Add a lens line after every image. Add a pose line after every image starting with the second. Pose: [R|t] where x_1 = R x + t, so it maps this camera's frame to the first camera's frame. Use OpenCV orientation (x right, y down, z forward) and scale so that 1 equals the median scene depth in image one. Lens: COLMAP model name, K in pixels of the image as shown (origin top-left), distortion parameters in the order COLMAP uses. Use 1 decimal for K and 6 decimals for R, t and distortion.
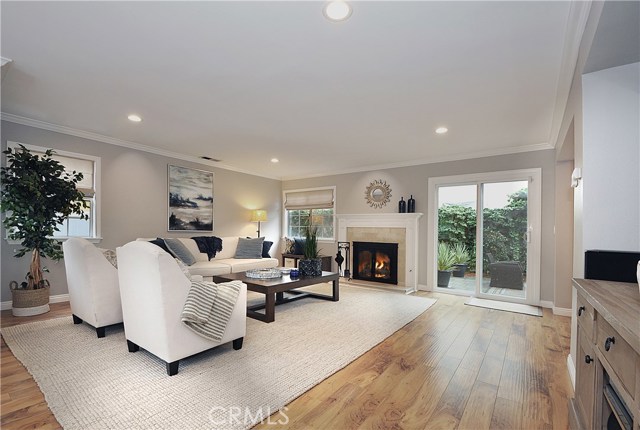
lens RADIAL K [[280.2, 0, 321.6], [0, 280.2, 235.4], [0, 0, 1]] dist [-0.002988, -0.000222]
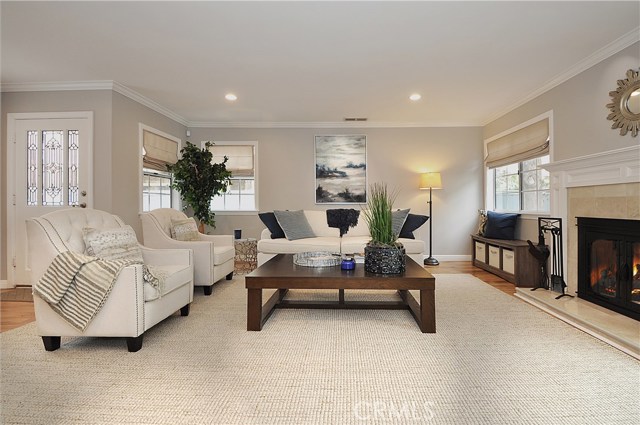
lens RADIAL K [[290.7, 0, 319.9], [0, 290.7, 209.4], [0, 0, 1]] dist [-0.009092, -0.002976]
pose [[0.593909, -0.009219, -0.804479, 0.254123], [0.002047, 0.999948, -0.009948, 0.013302], [0.804529, 0.004262, 0.593898, 0.380554]]
